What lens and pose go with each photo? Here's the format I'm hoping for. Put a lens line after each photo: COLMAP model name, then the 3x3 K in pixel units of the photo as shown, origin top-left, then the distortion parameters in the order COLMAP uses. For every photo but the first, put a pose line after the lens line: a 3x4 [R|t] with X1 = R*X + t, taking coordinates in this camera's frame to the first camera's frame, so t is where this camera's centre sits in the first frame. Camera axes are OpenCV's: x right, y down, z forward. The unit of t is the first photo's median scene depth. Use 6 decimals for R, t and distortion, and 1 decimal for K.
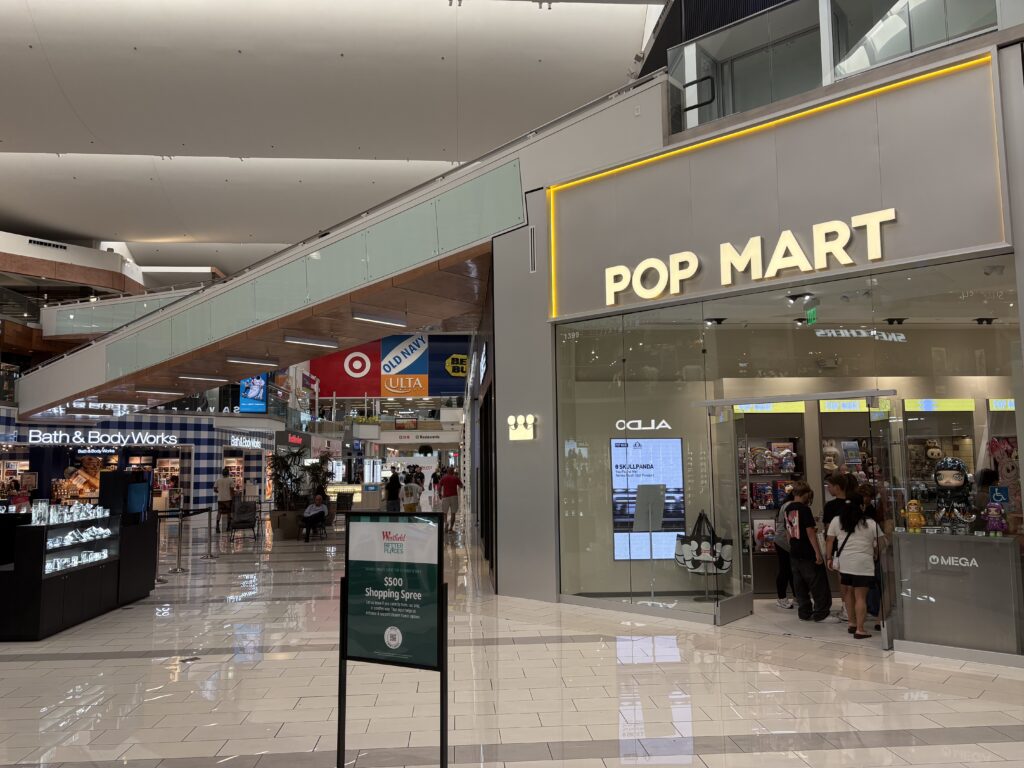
lens RADIAL K [[774.7, 0, 508.3], [0, 774.7, 385.6], [0, 0, 1]] dist [0.011028, 0.005801]
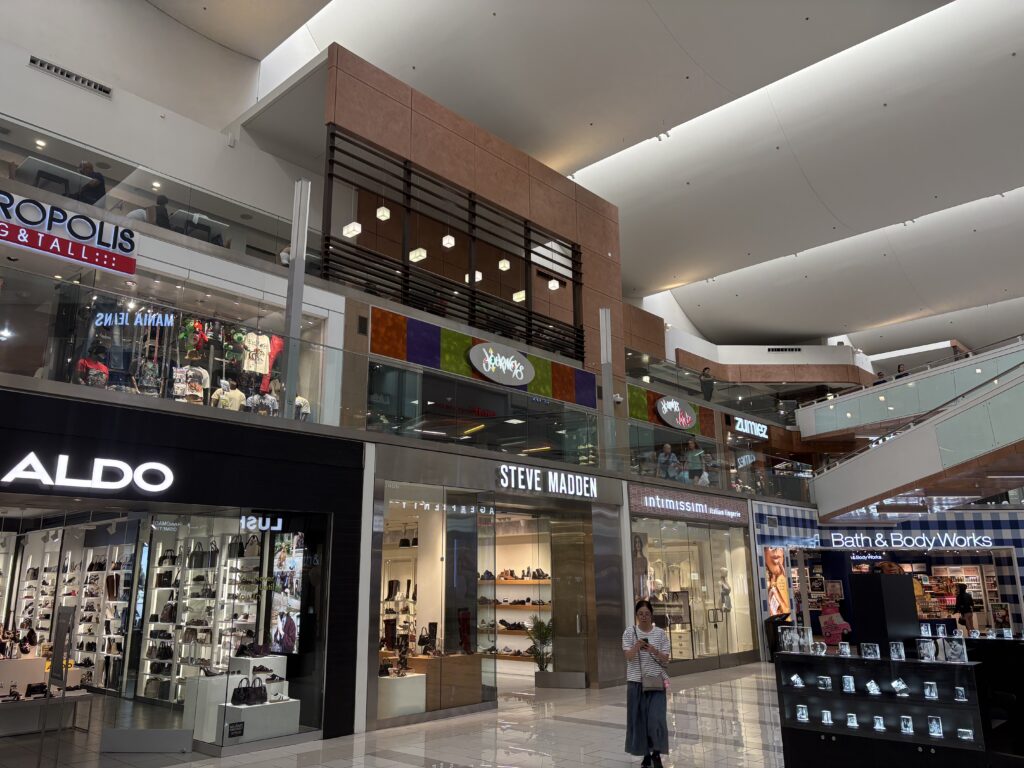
lens RADIAL K [[774.7, 0, 506.2], [0, 774.7, 383.7], [0, 0, 1]] dist [0.011028, 0.005801]
pose [[0.681023, -0.173729, -0.711355, -0.145253], [0.073728, 0.982780, -0.169433, 0.007671], [0.728541, 0.062941, 0.682105, 0.058499]]
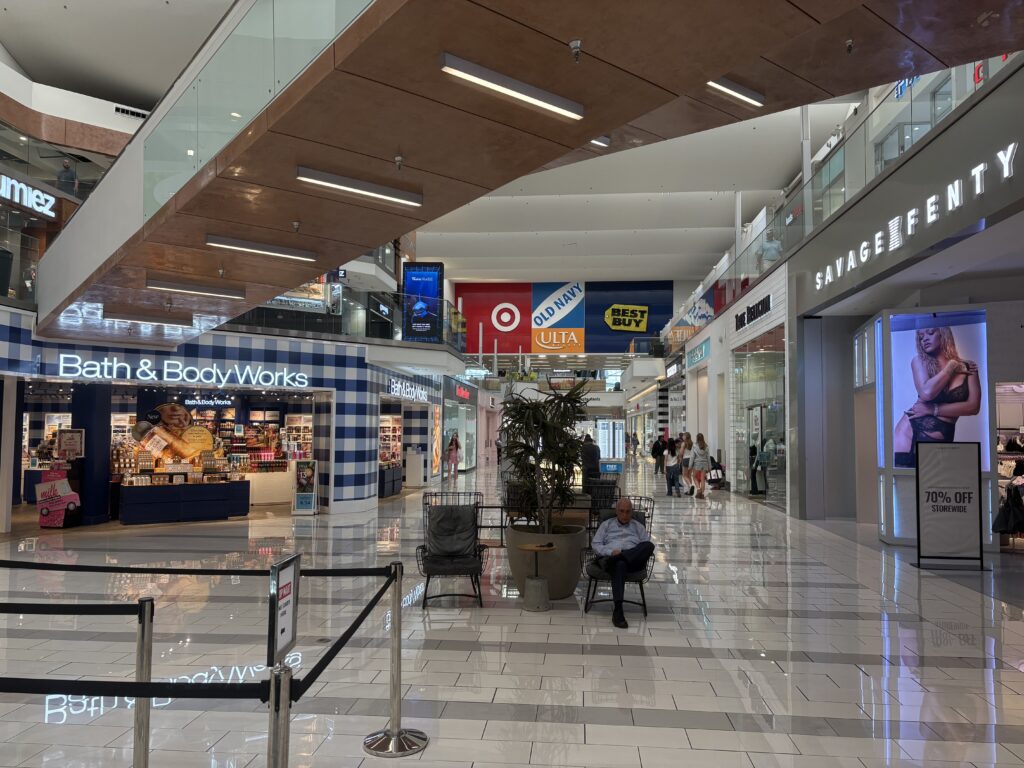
lens RADIAL K [[774.7, 0, 508.7], [0, 774.7, 382.4], [0, 0, 1]] dist [0.011028, 0.005801]
pose [[0.987238, 0.010850, -0.158881, -0.156031], [-0.004556, 0.999192, 0.039920, 0.040990], [0.159185, -0.038687, 0.986490, 0.378677]]
